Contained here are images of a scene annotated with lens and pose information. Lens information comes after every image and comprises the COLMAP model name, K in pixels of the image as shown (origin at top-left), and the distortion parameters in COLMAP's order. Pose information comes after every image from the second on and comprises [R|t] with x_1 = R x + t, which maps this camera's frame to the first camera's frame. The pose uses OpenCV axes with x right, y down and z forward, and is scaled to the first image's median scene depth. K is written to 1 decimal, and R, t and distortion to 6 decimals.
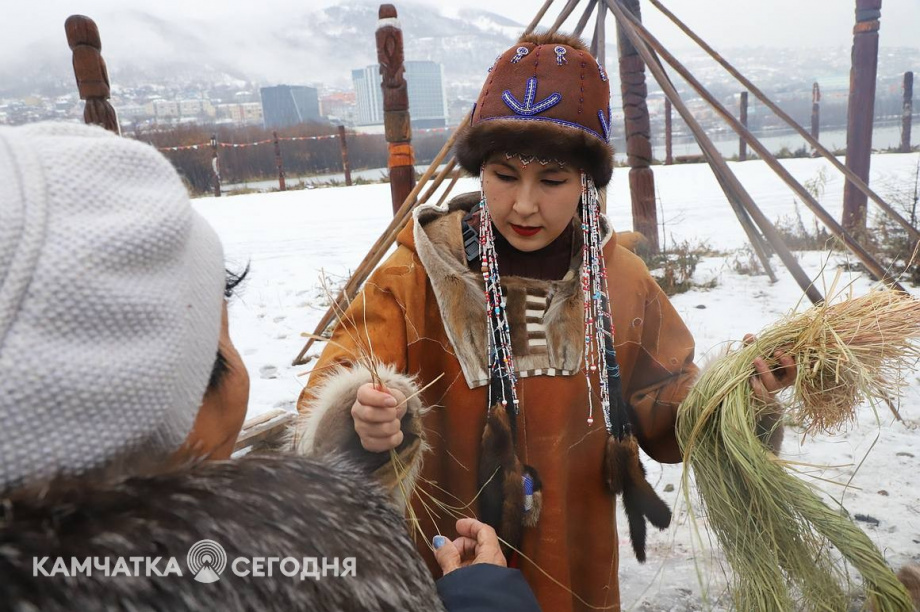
lens RADIAL K [[722.7, 0, 460.0], [0, 722.7, 306.0], [0, 0, 1]] dist [-0.007748, 0.012833]
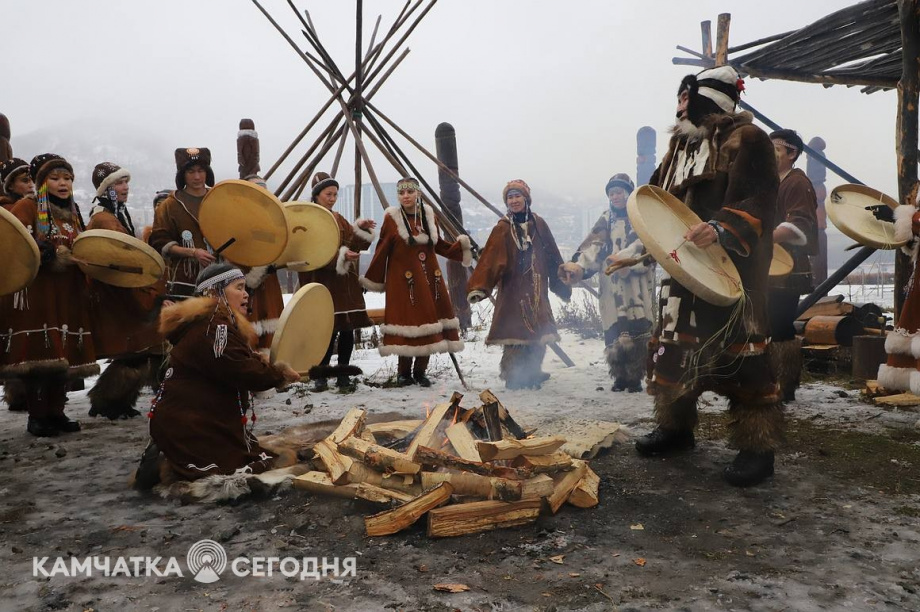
lens RADIAL K [[763.1, 0, 463.3], [0, 763.1, 306.6], [0, 0, 1]] dist [0.014338, 0.013117]
pose [[0.998184, 0.047736, 0.036751, 0.210844], [-0.040817, 0.984558, -0.170236, 0.106057], [-0.044309, 0.168427, 0.984718, -0.253579]]
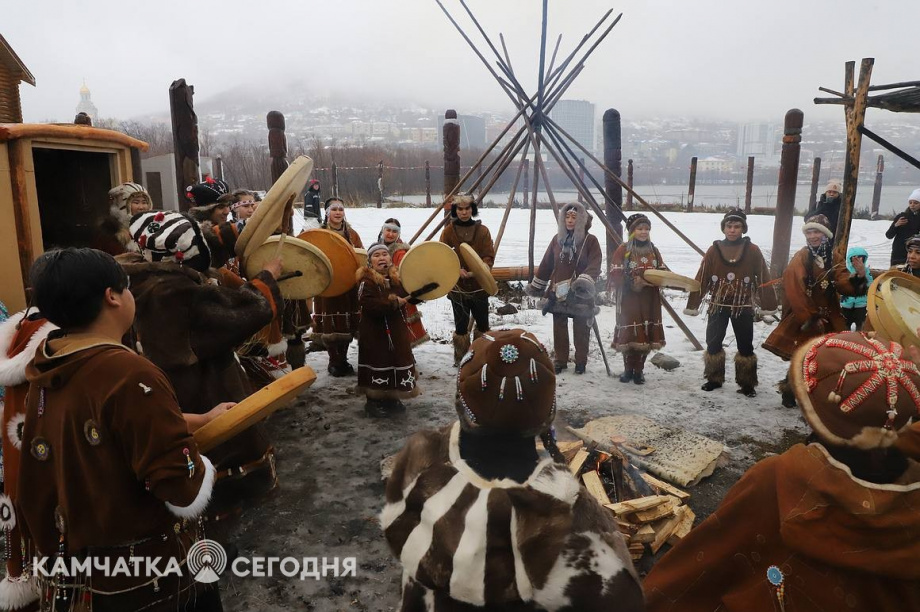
lens RADIAL K [[632.4, 0, 464.9], [0, 632.4, 303.0], [0, 0, 1]] dist [-0.070181, 0.039730]
pose [[0.974865, 0.112512, -0.192299, 0.209857], [-0.114801, 0.993388, -0.000766, 0.006925], [0.190942, 0.022823, 0.981336, -0.307998]]
